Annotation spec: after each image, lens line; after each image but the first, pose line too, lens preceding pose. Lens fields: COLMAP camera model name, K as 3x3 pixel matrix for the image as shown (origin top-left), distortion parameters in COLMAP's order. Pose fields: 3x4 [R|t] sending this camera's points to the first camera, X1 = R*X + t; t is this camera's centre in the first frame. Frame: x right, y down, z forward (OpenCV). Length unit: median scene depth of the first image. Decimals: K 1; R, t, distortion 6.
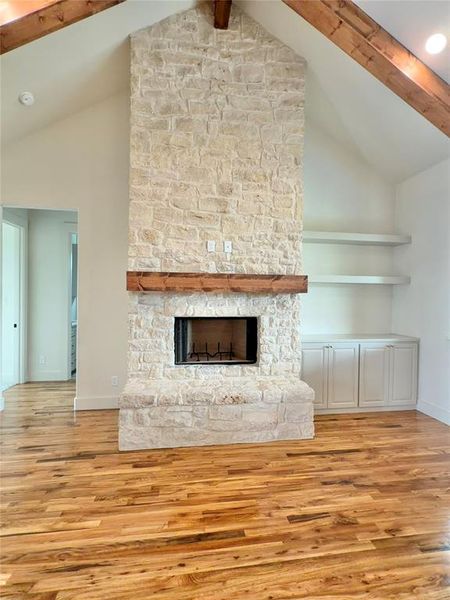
lens RADIAL K [[238.9, 0, 230.2], [0, 238.9, 304.4], [0, 0, 1]] dist [-0.003380, -0.000303]
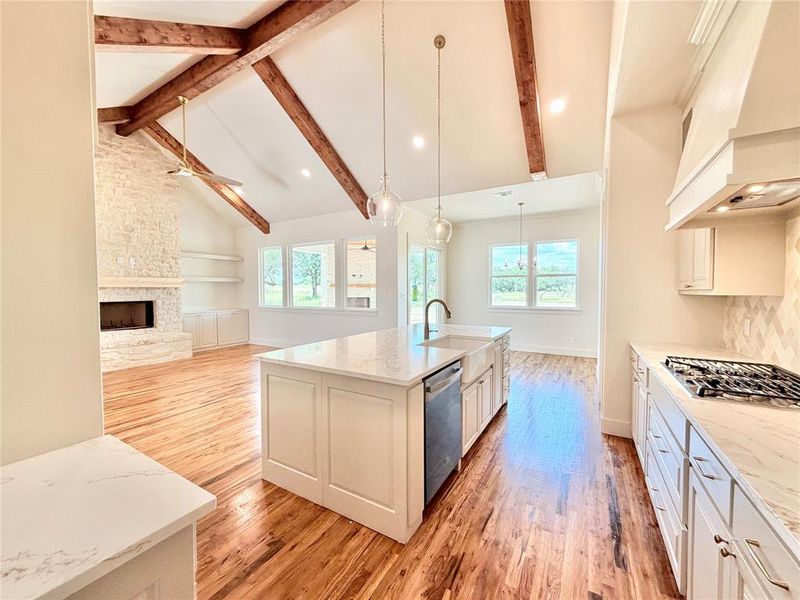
lens RADIAL K [[318.5, 0, 405.8], [0, 318.5, 303.9], [0, 0, 1]] dist [-0.003380, -0.000303]
pose [[0.598503, -0.045083, 0.799851, -0.688247], [0.017749, 0.998916, 0.043022, 0.007343], [-0.800924, -0.011552, 0.598654, -2.019527]]
